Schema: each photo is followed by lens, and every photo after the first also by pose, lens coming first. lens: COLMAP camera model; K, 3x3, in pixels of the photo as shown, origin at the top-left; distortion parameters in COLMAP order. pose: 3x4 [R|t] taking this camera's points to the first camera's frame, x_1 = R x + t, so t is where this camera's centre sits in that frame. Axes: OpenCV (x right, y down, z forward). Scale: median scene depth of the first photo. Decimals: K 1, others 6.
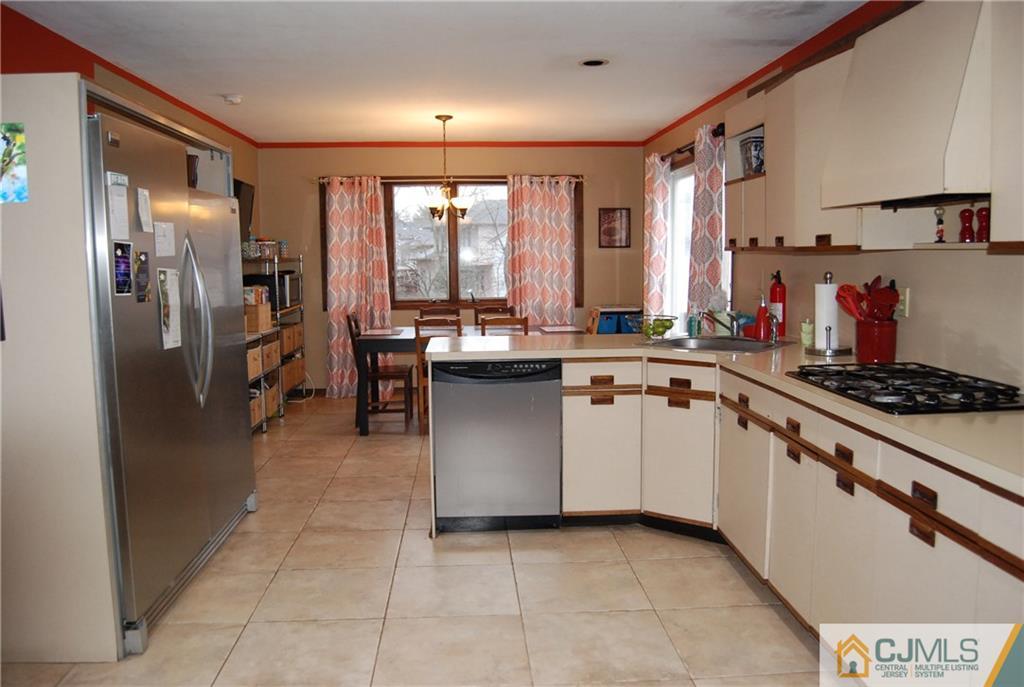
lens RADIAL K [[808.3, 0, 514.0], [0, 808.3, 342.8], [0, 0, 1]] dist [-0.076127, 0.011100]
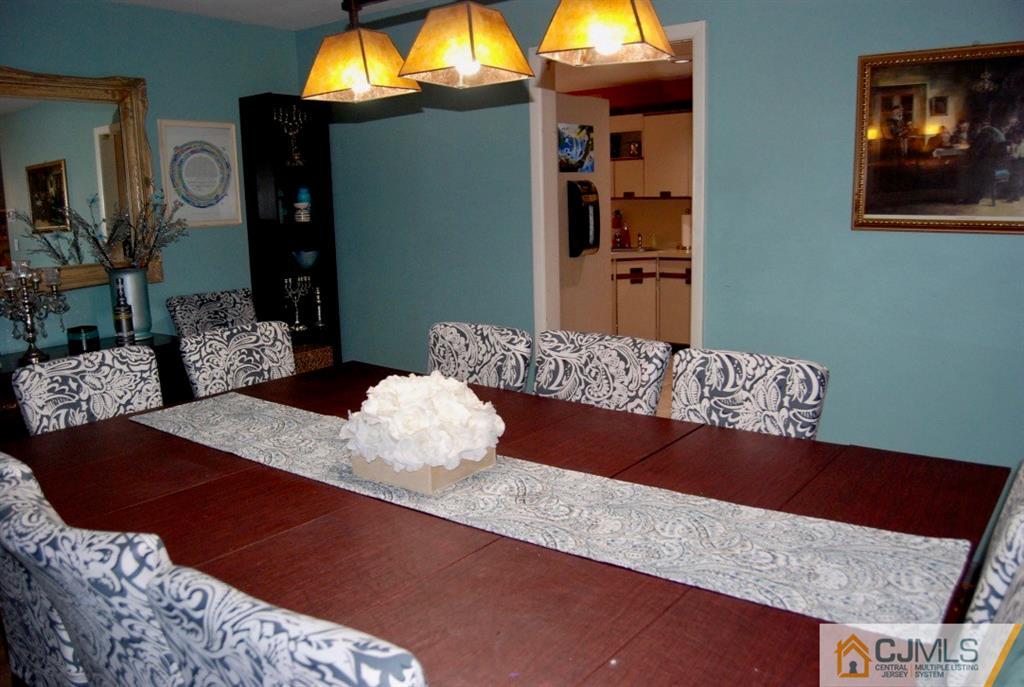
lens RADIAL K [[808.3, 0, 512.0], [0, 808.3, 340.9], [0, 0, 1]] dist [-0.076127, 0.011100]
pose [[0.652933, -0.148877, 0.742640, -1.325895], [0.107611, 0.988780, 0.103609, -0.013063], [-0.749732, 0.012267, 0.661627, -0.026217]]
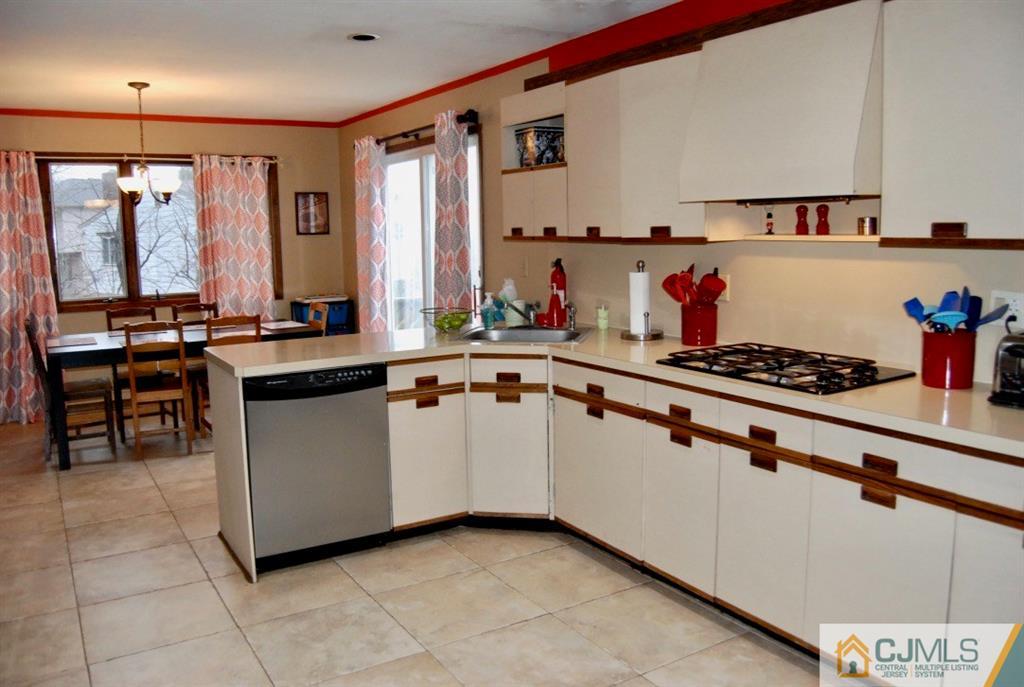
lens RADIAL K [[808.3, 0, 511.7], [0, 808.3, 343.3], [0, 0, 1]] dist [-0.076127, 0.011100]
pose [[0.882865, -0.069724, 0.464422, -0.229451], [0.058490, 0.997543, 0.038572, -0.027409], [-0.465970, -0.006890, 0.884774, 0.121585]]
